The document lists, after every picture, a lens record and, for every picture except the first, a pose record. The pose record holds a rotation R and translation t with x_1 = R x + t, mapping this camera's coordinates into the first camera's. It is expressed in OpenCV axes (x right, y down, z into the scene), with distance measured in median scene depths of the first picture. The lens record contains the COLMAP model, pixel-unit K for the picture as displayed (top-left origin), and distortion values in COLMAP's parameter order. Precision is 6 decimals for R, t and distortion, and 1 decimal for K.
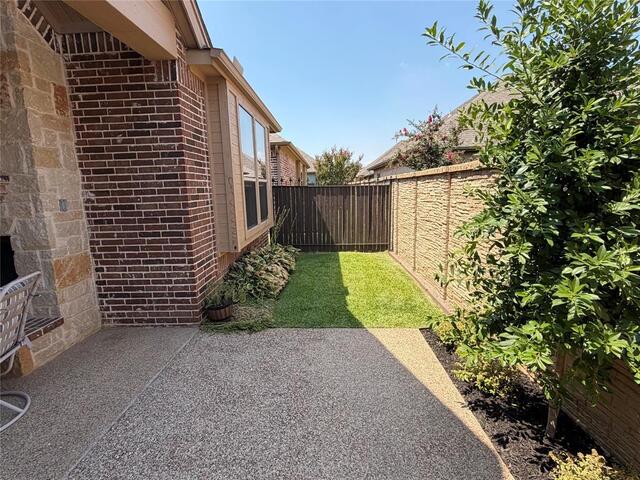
lens RADIAL K [[327.7, 0, 319.7], [0, 327.7, 240.9], [0, 0, 1]] dist [0.003642, 0.001334]
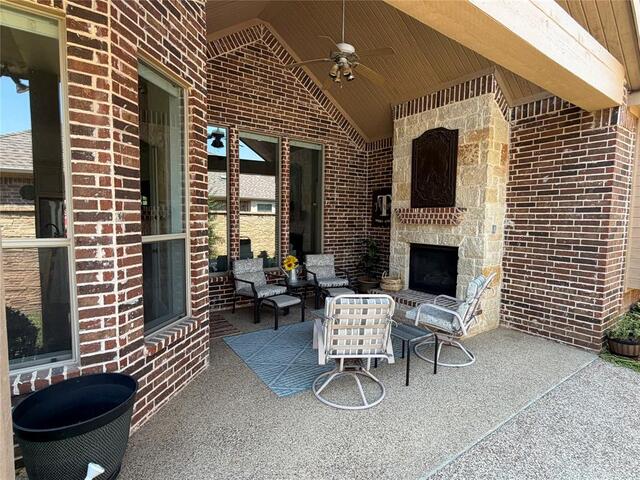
lens RADIAL K [[327.7, 0, 320.4], [0, 327.7, 240.9], [0, 0, 1]] dist [0.003642, 0.001334]
pose [[0.594109, 0.094519, -0.798812, -0.101068], [-0.159957, 0.987122, -0.002166, 0.055829], [0.788320, 0.129063, 0.601577, -0.374014]]
